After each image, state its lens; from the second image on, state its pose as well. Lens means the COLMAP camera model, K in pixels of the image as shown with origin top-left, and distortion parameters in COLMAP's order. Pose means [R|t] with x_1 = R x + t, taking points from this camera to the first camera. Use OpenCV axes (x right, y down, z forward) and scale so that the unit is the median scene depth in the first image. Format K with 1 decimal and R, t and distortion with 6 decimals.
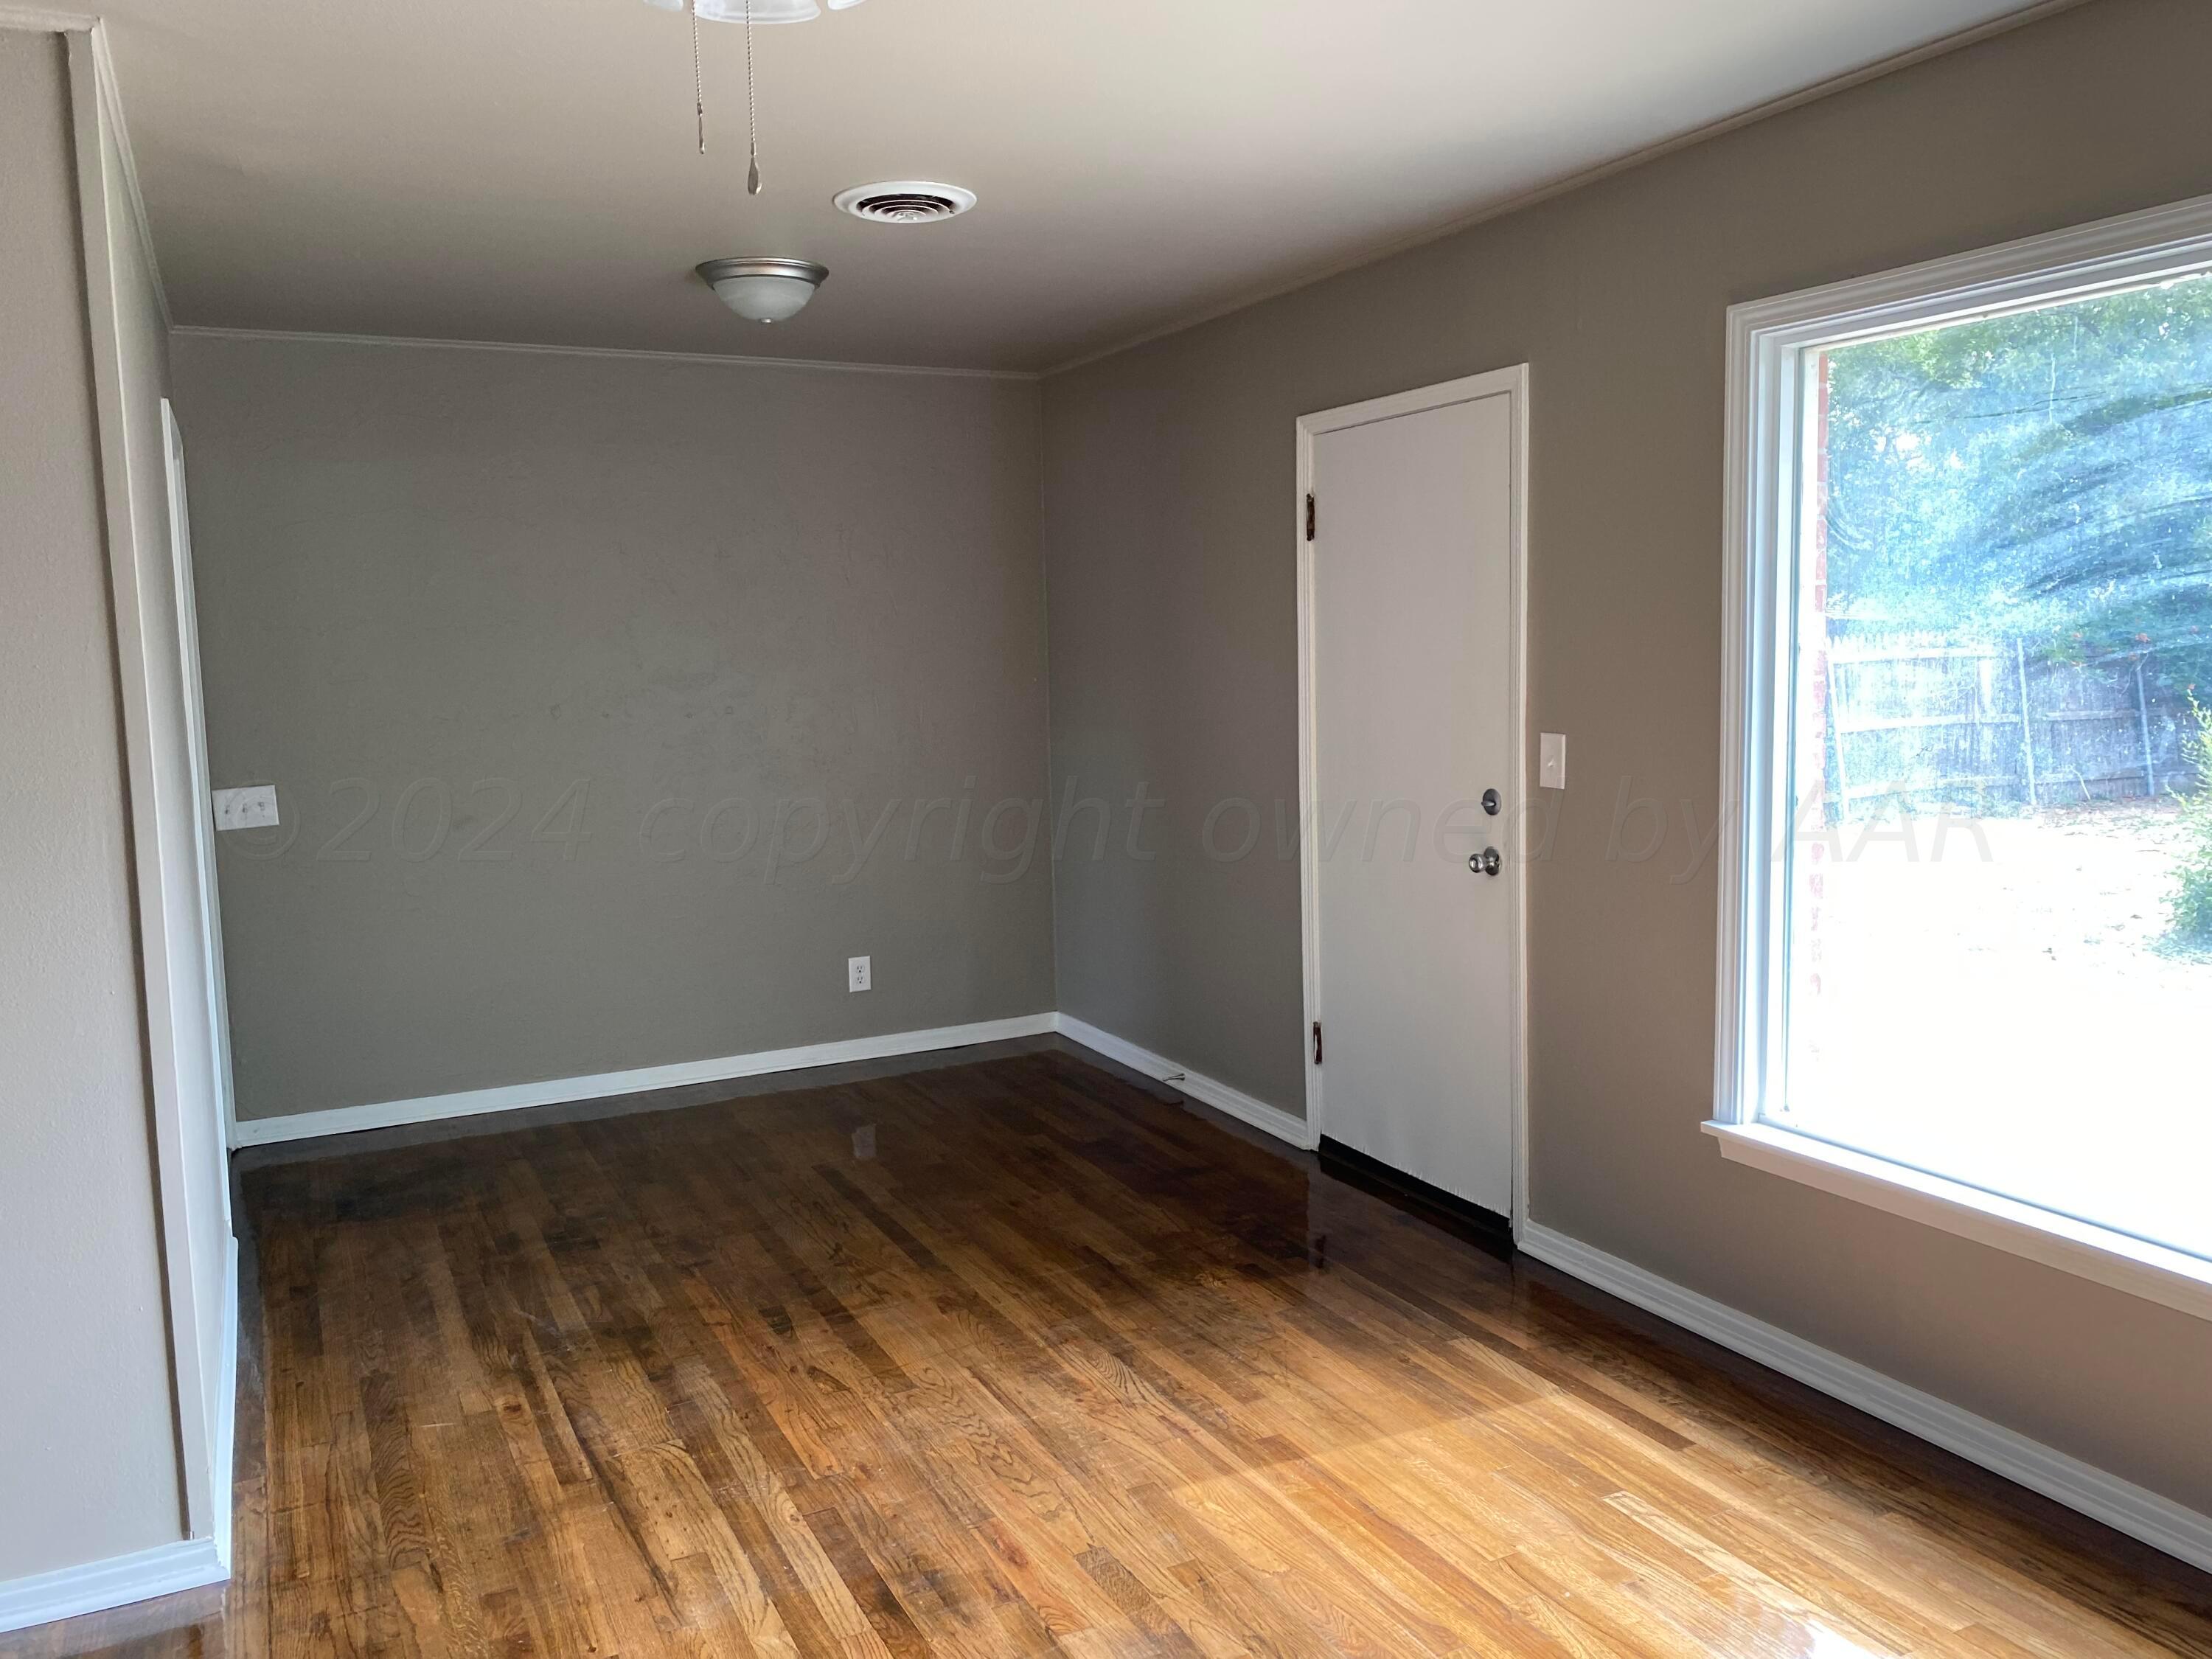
lens RADIAL K [[1668.0, 0, 1106.0], [0, 1668.0, 829.5], [0, 0, 1]] dist [-0.000585, 0.001559]
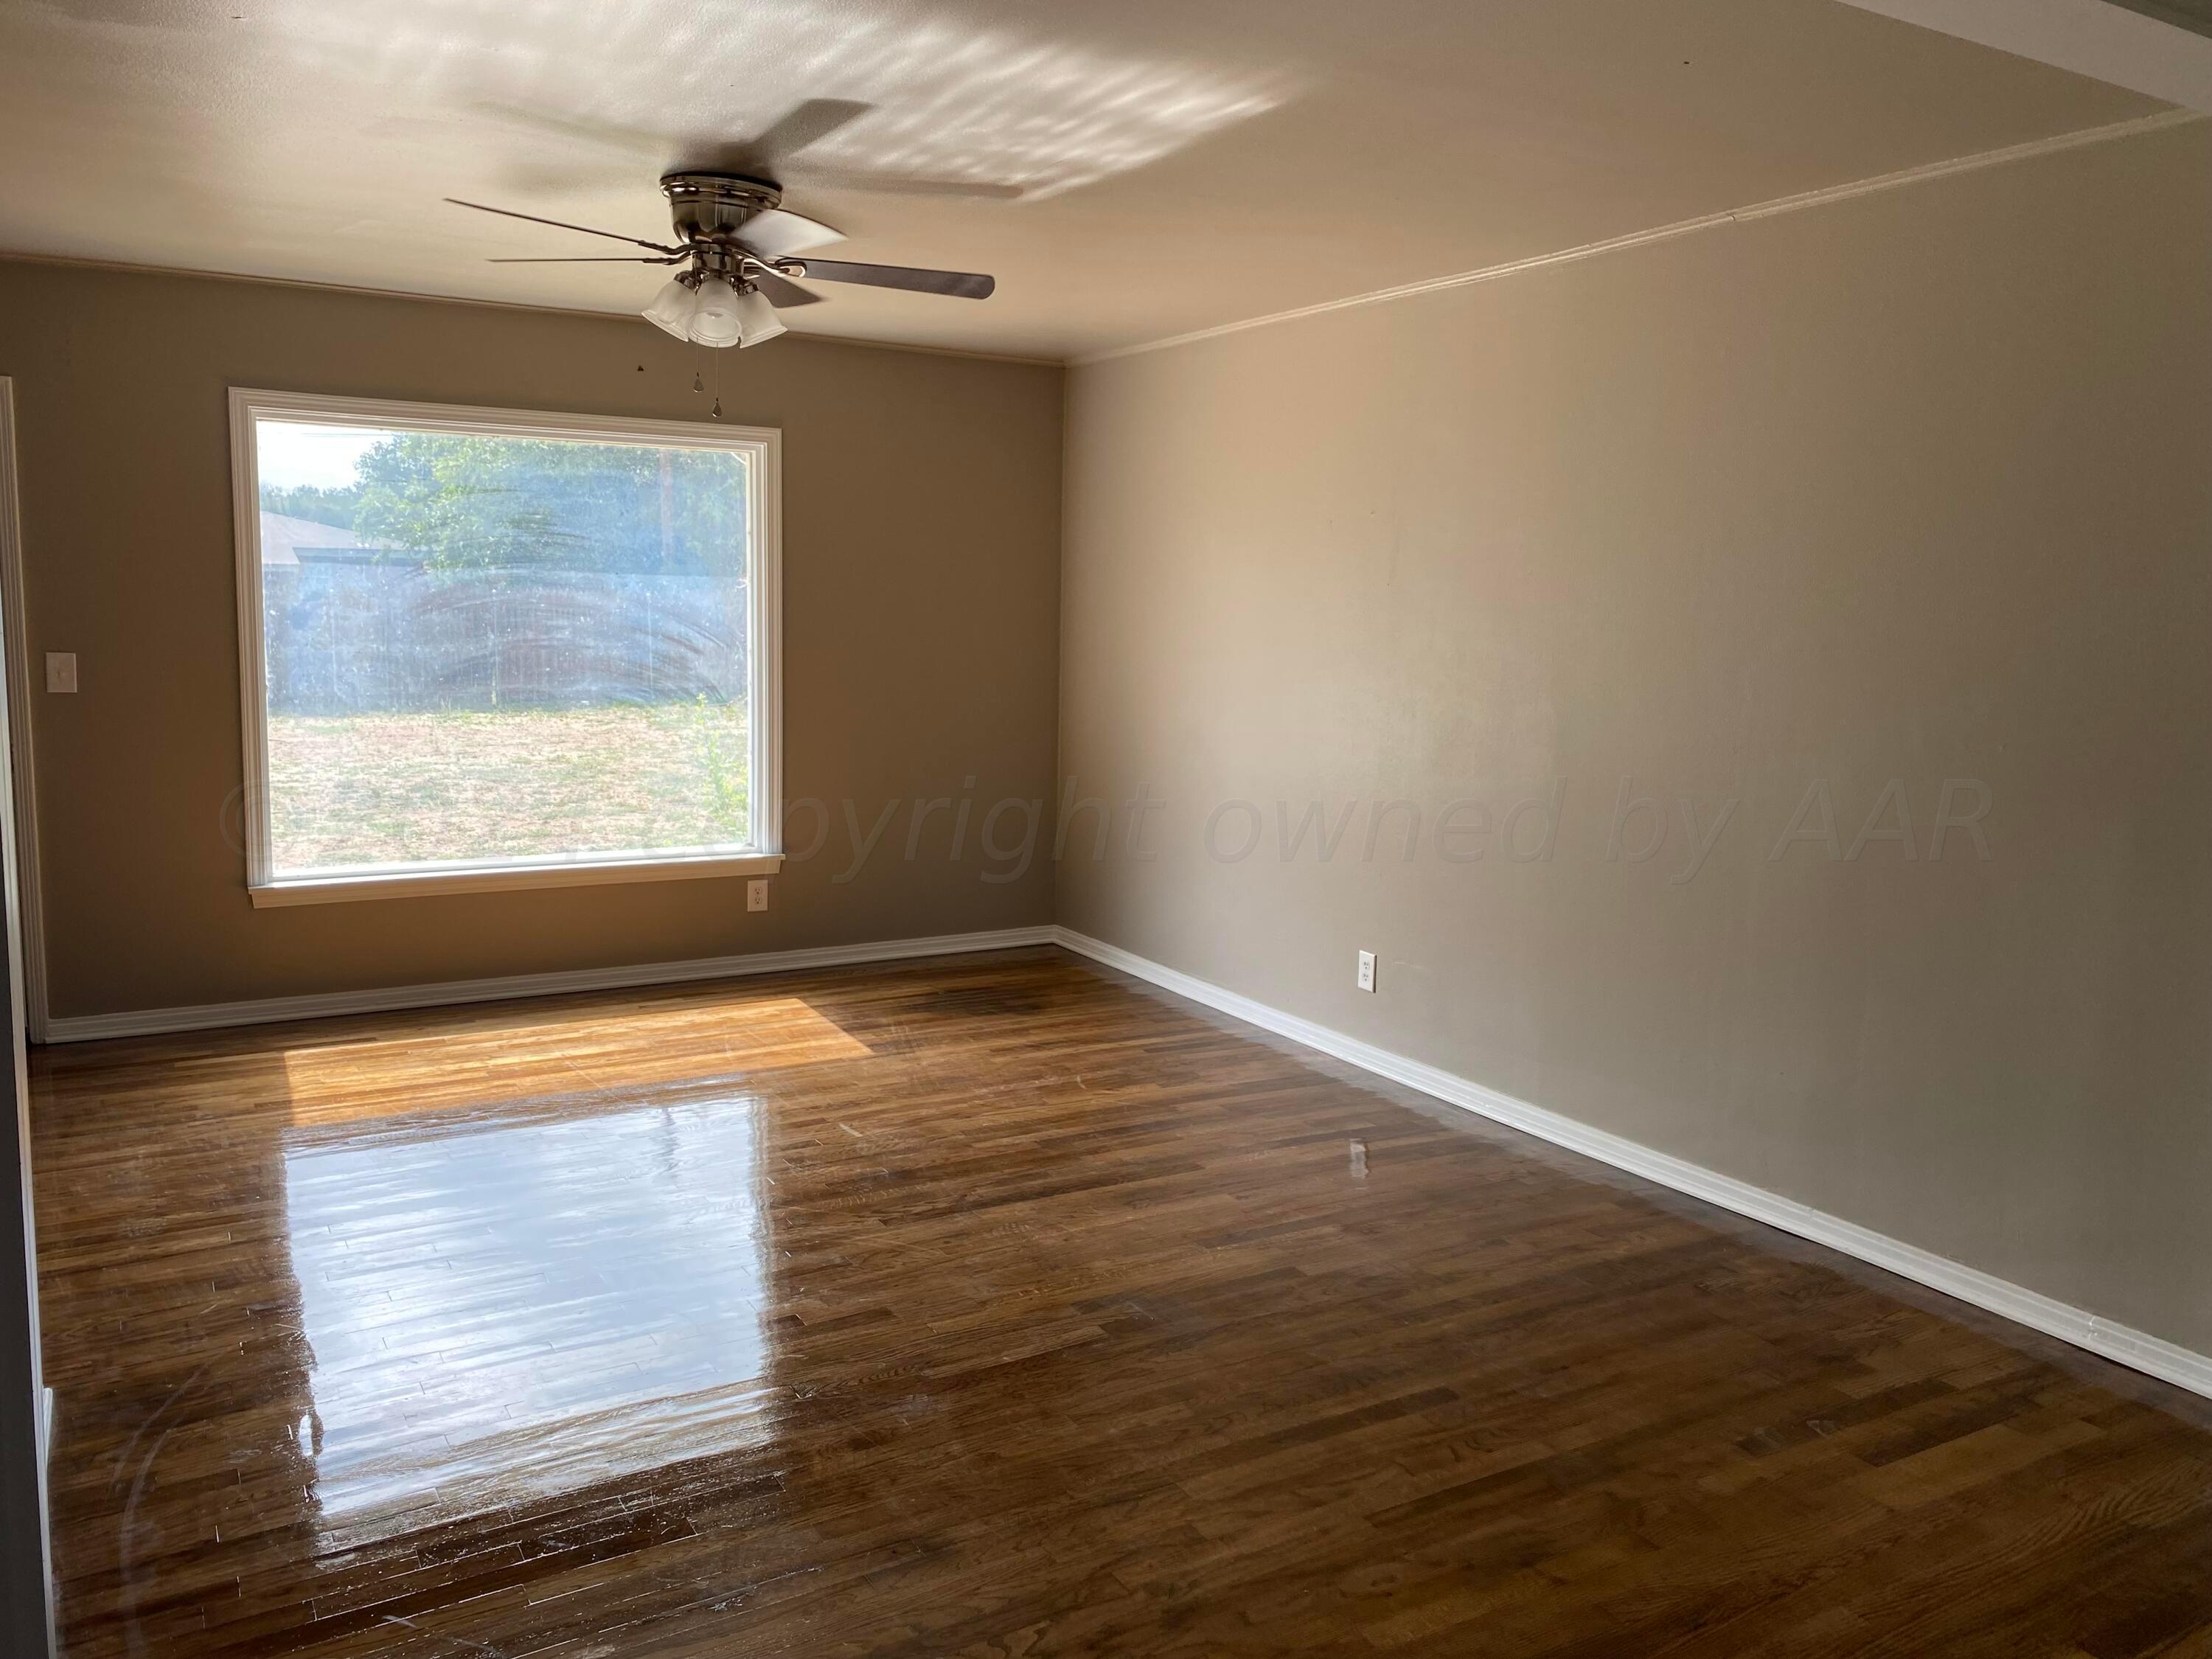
lens RADIAL K [[1668.0, 0, 1106.0], [0, 1668.0, 829.5], [0, 0, 1]] dist [-0.000585, 0.001559]
pose [[-0.057457, -0.116523, 0.991525, -1.369115], [0.096975, 0.987817, 0.121707, 0.003164], [-0.993627, 0.103146, -0.045457, 0.255630]]
